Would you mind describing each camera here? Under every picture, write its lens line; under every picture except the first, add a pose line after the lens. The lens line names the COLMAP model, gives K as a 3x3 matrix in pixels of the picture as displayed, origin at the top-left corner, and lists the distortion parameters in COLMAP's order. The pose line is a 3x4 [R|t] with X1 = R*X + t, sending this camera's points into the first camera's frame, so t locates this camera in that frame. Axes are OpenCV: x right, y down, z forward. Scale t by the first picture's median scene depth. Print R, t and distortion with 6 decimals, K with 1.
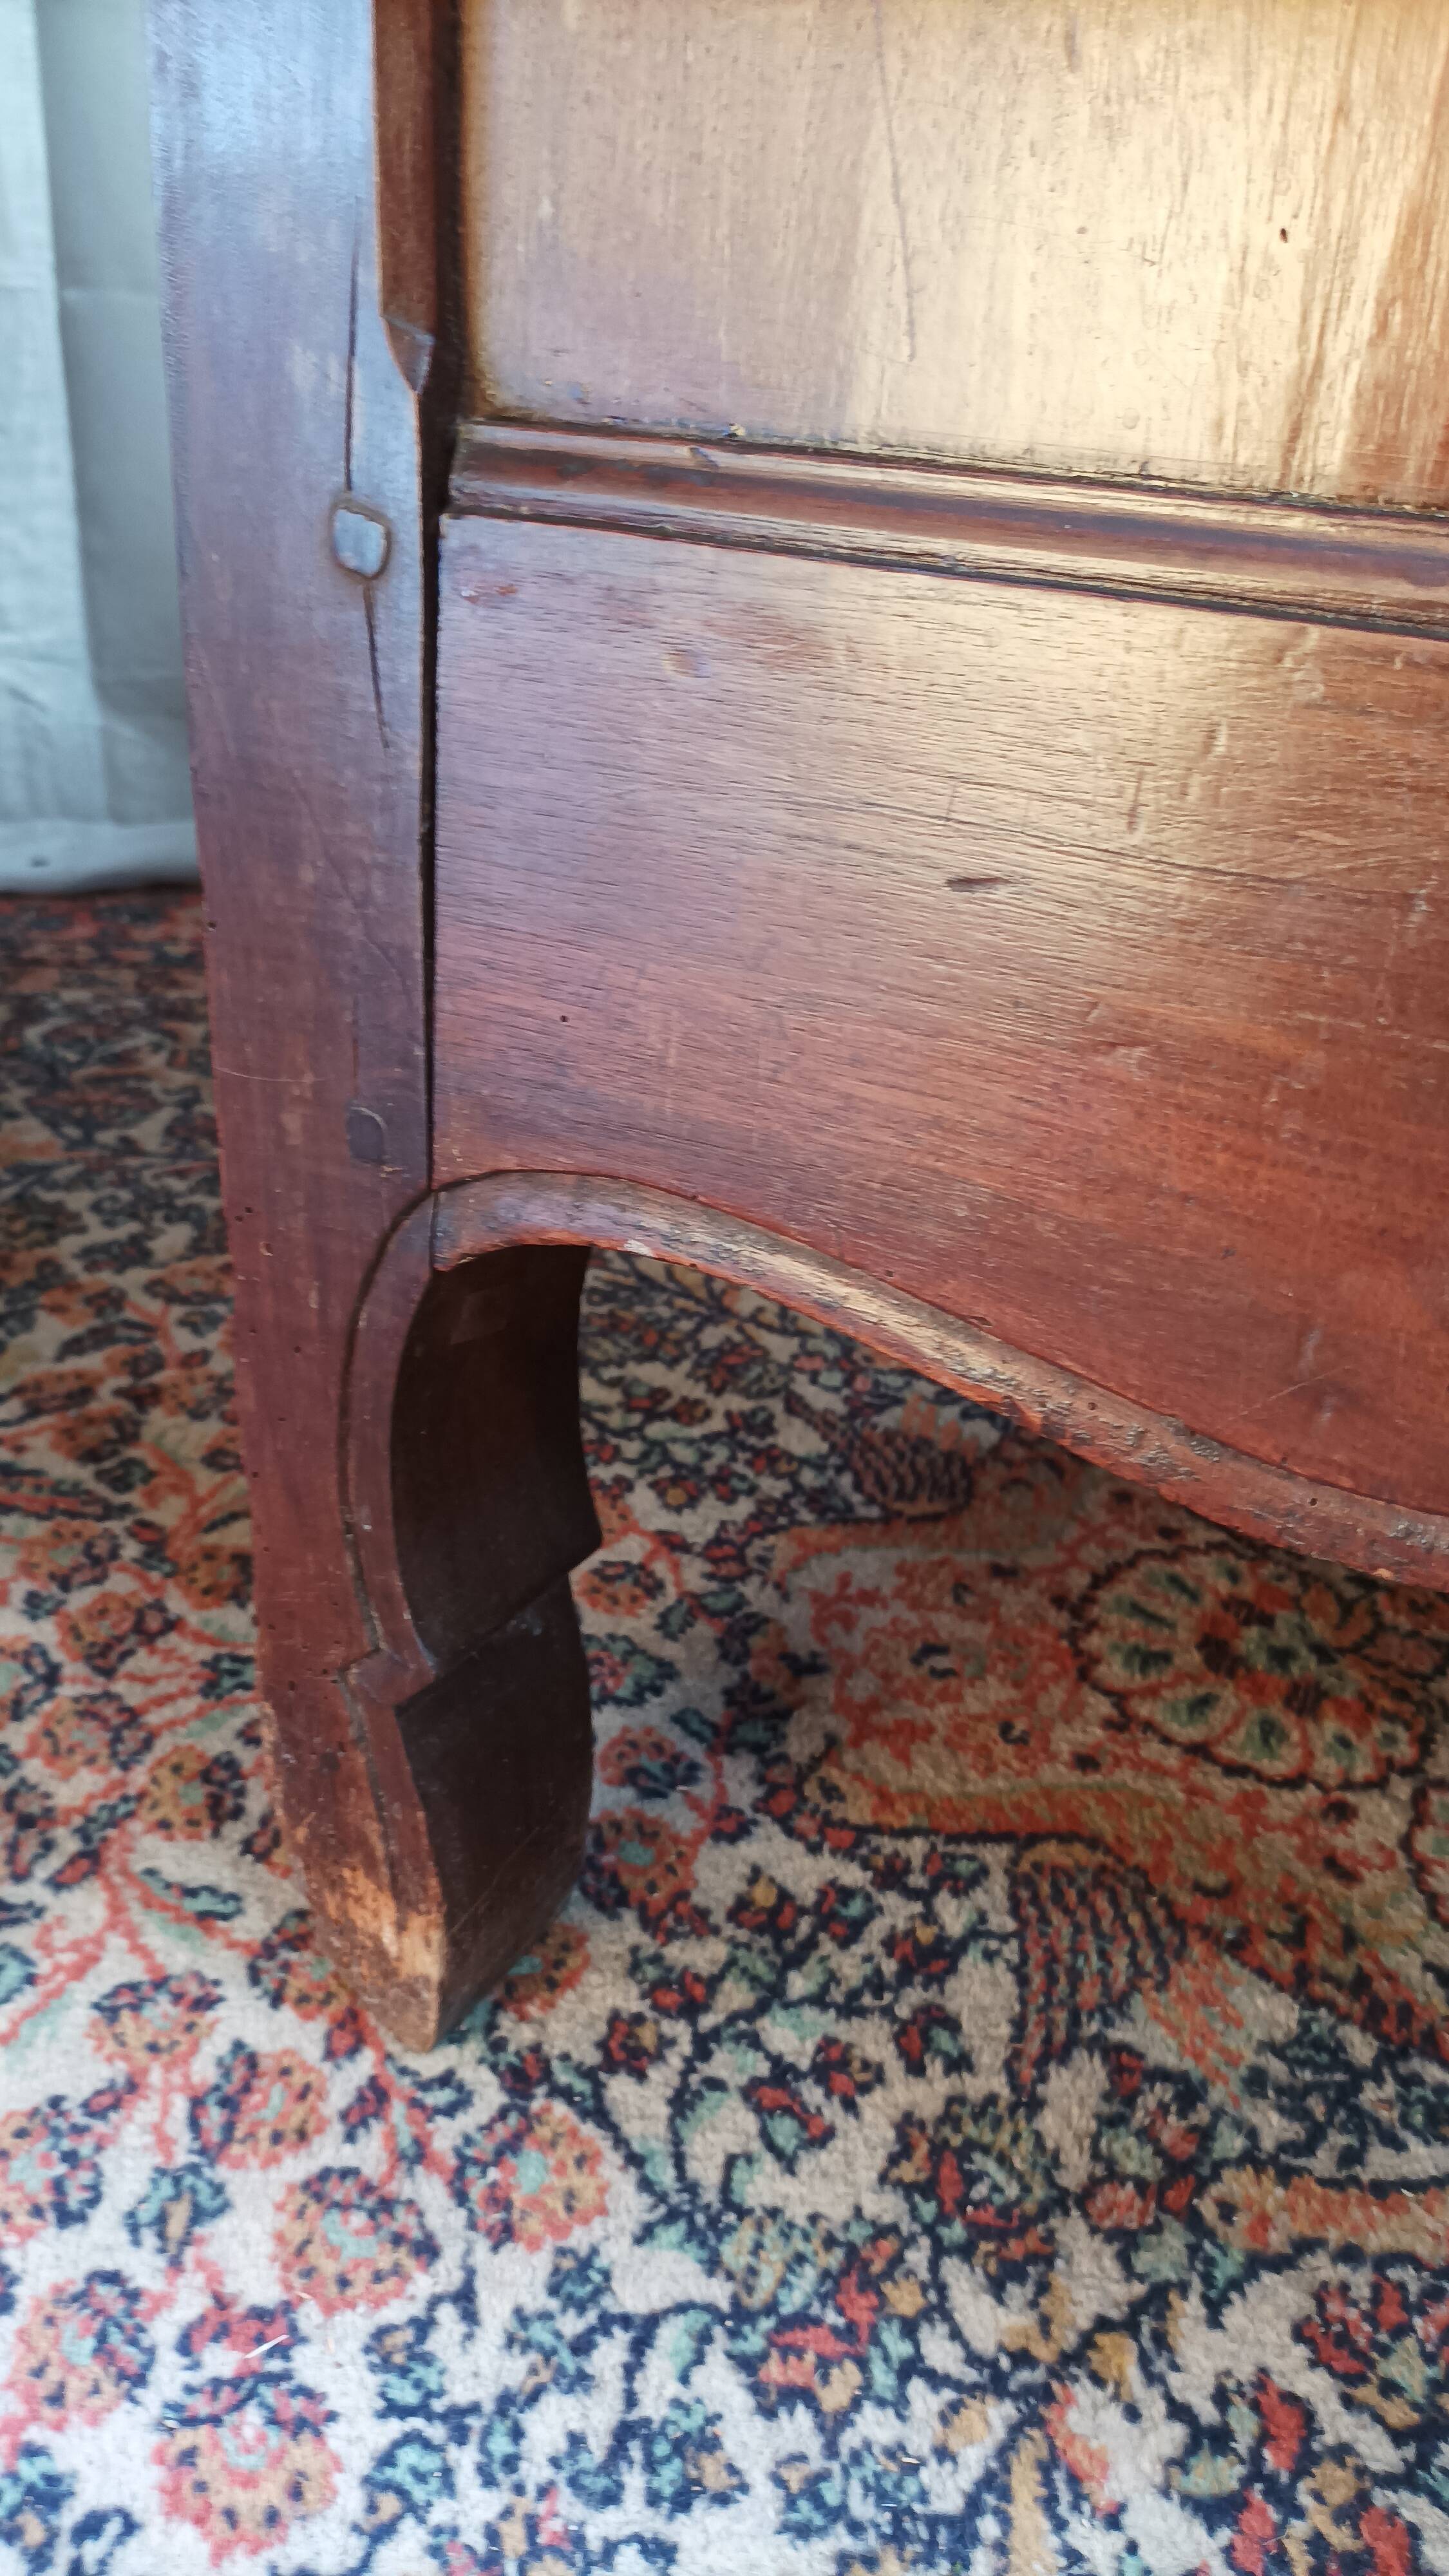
lens RADIAL K [[1902.9, 0, 713.5], [0, 1902.9, 1282.2], [0, 0, 1]] dist [0.019004, -0.015399]
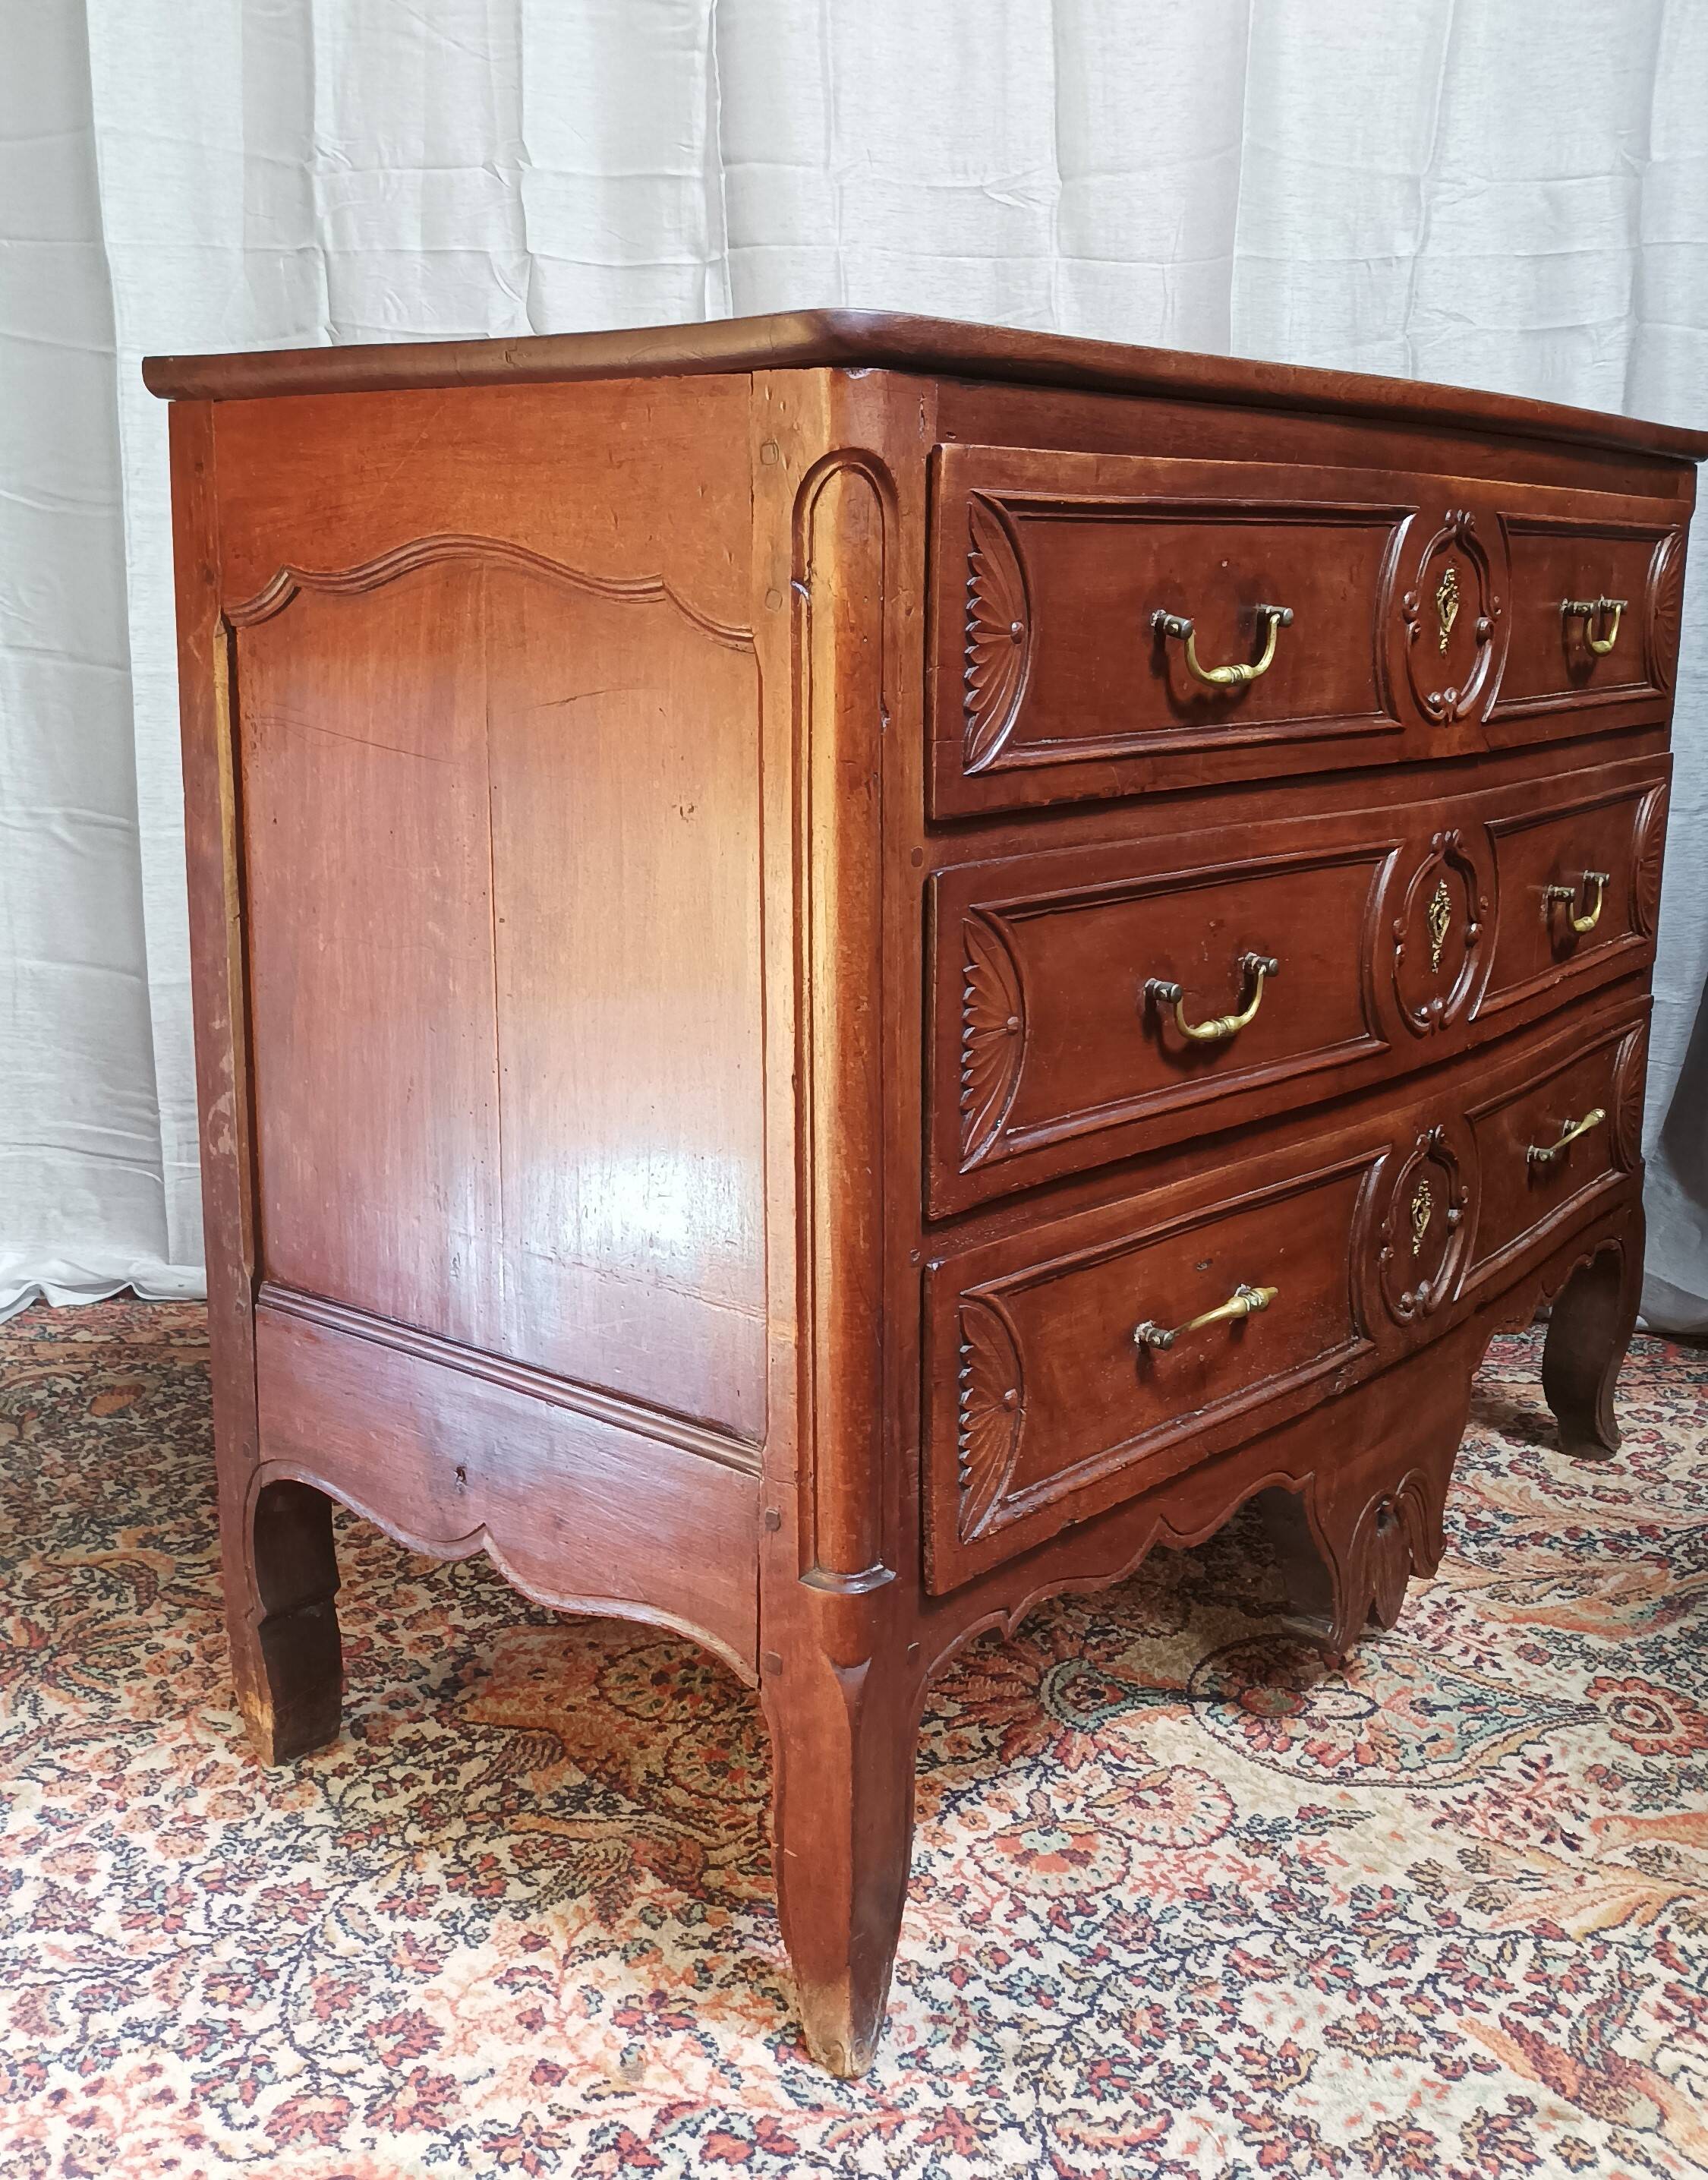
lens RADIAL K [[2177.5, 0, 844.2], [0, 2177.5, 976.1], [0, 0, 1]] dist [0.020378, 0.000000]
pose [[0.983328, -0.026354, -0.179919, 1.067906], [-0.026510, 0.958094, -0.285225, 0.137040], [0.179896, 0.285239, 0.941422, -1.866299]]
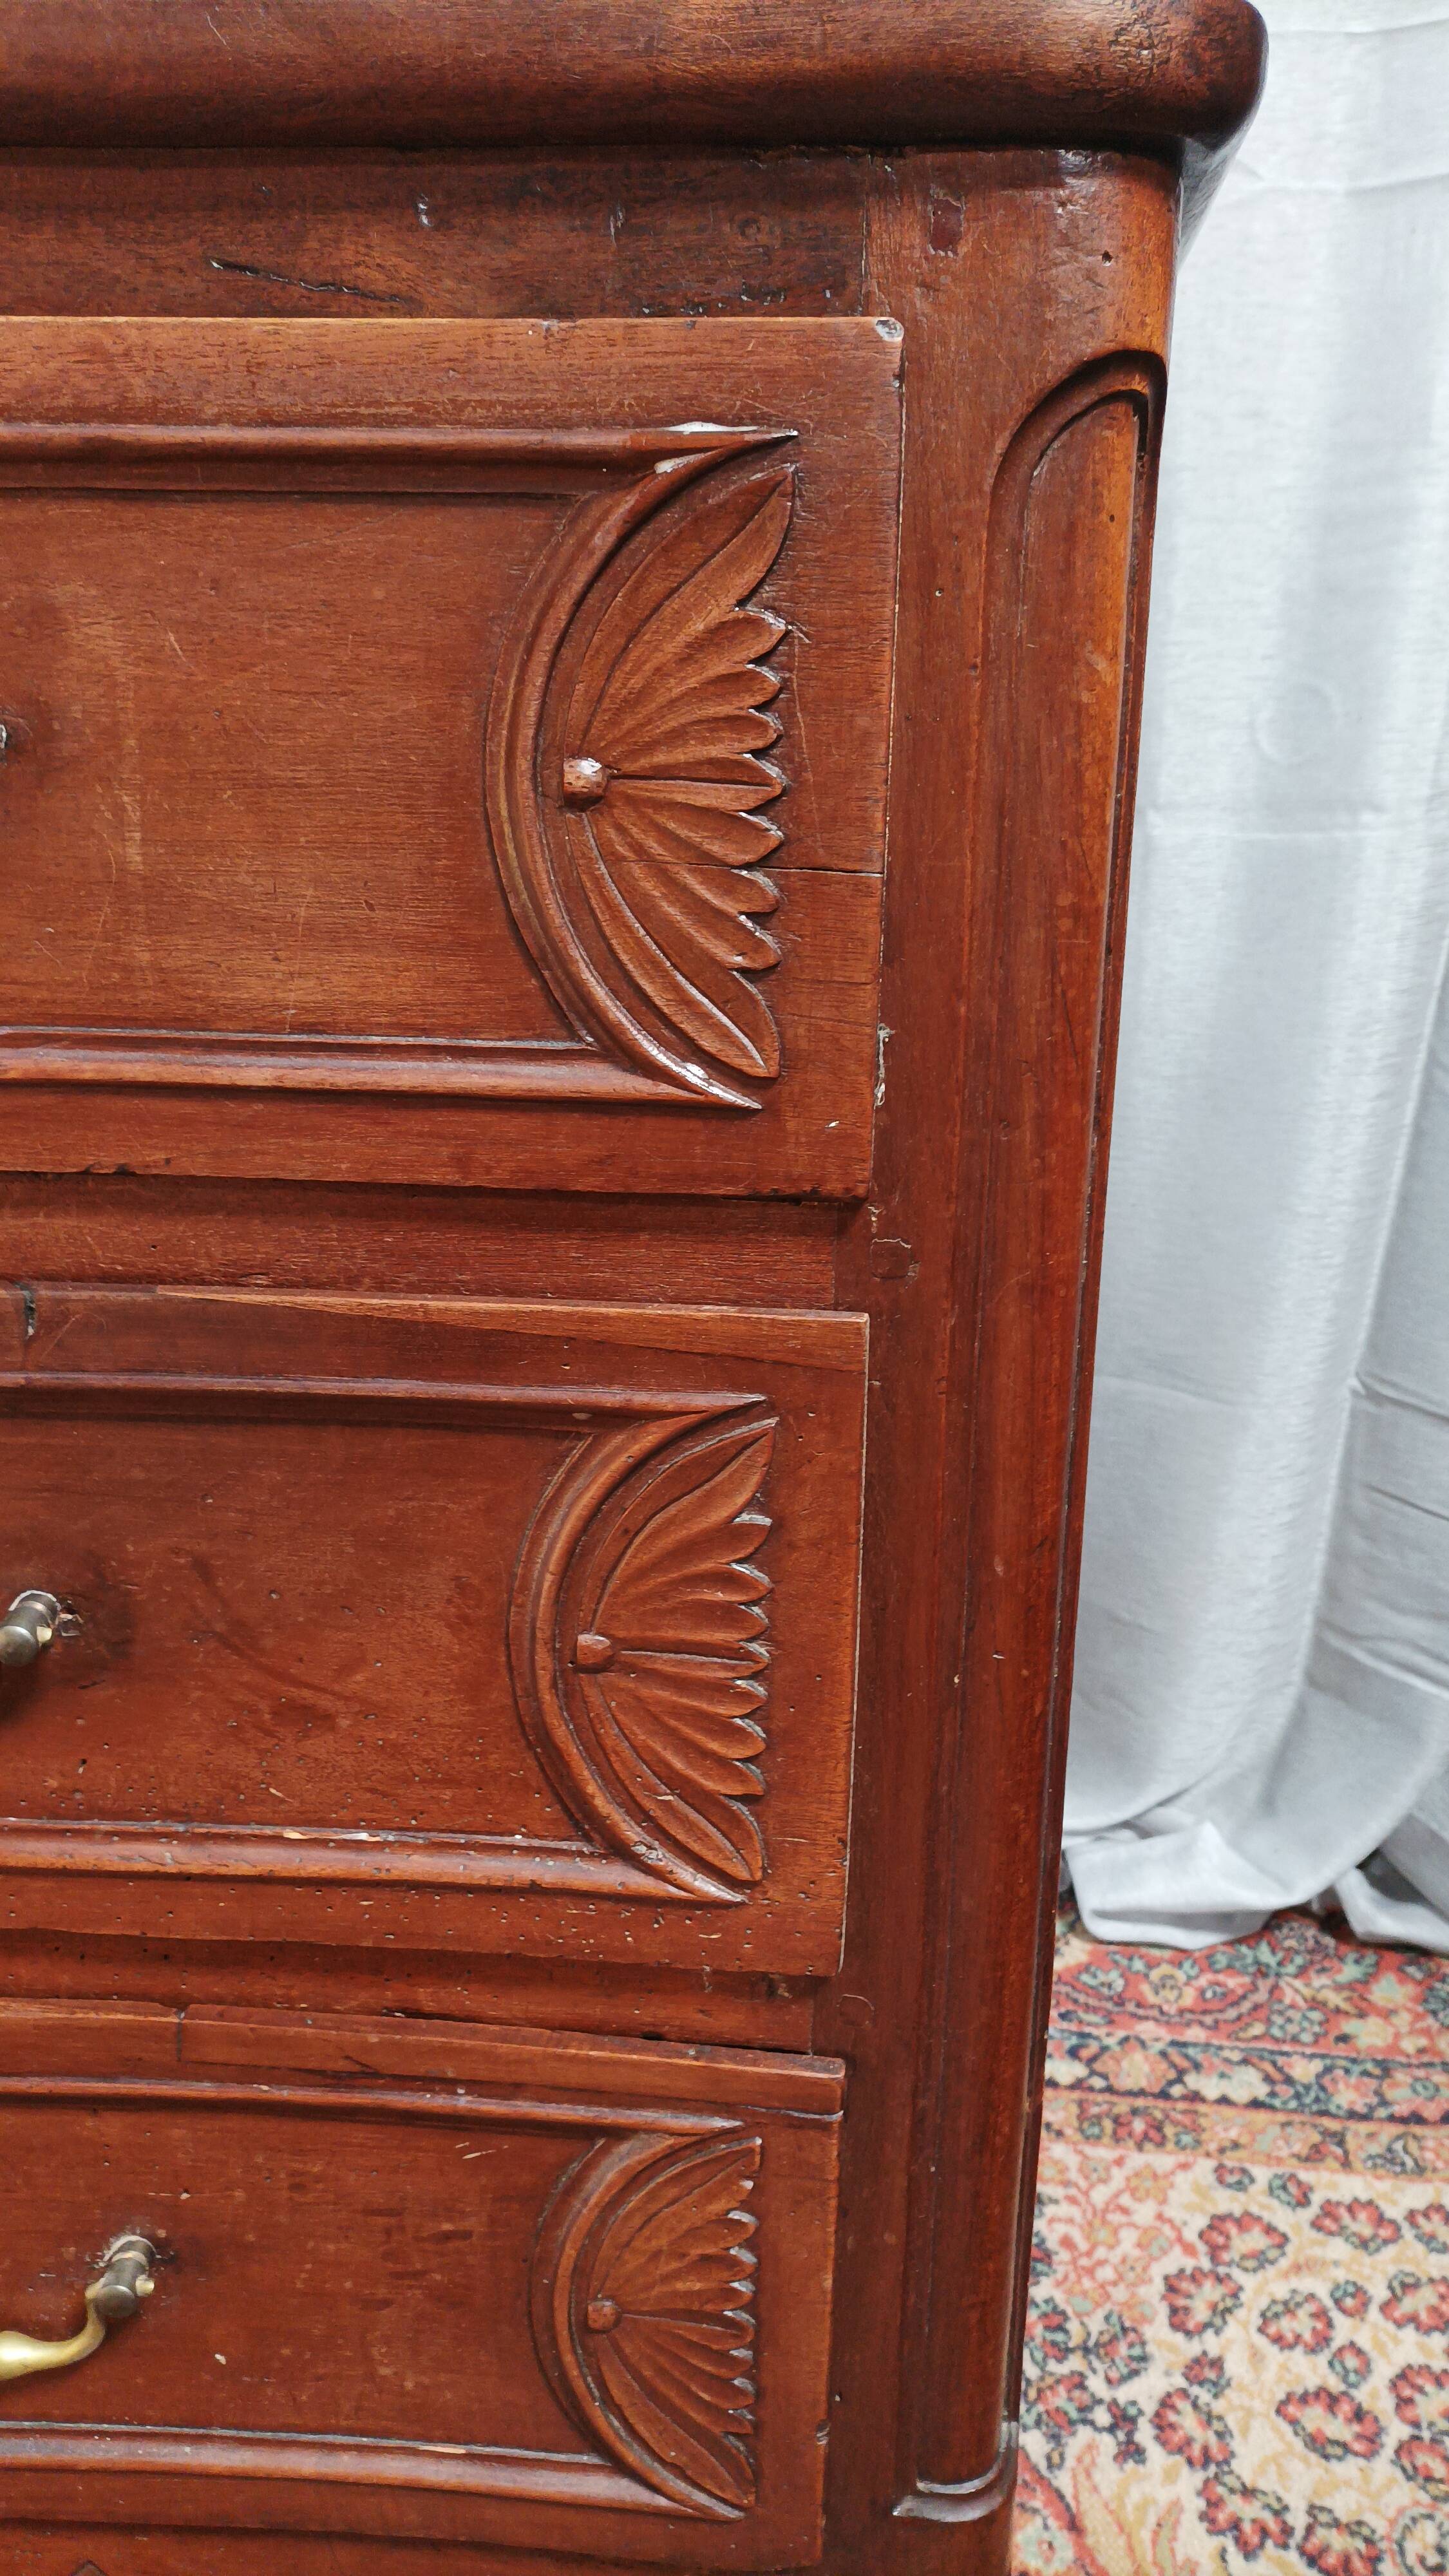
lens RADIAL K [[1902.9, 0, 712.5], [0, 1902.9, 1283.4], [0, 0, 1]] dist [0.019004, -0.015399]
pose [[0.969238, 0.022434, -0.245099, 1.492213], [-0.062488, 0.985637, -0.156892, -0.840256], [0.238059, 0.167381, 0.956719, 0.122972]]
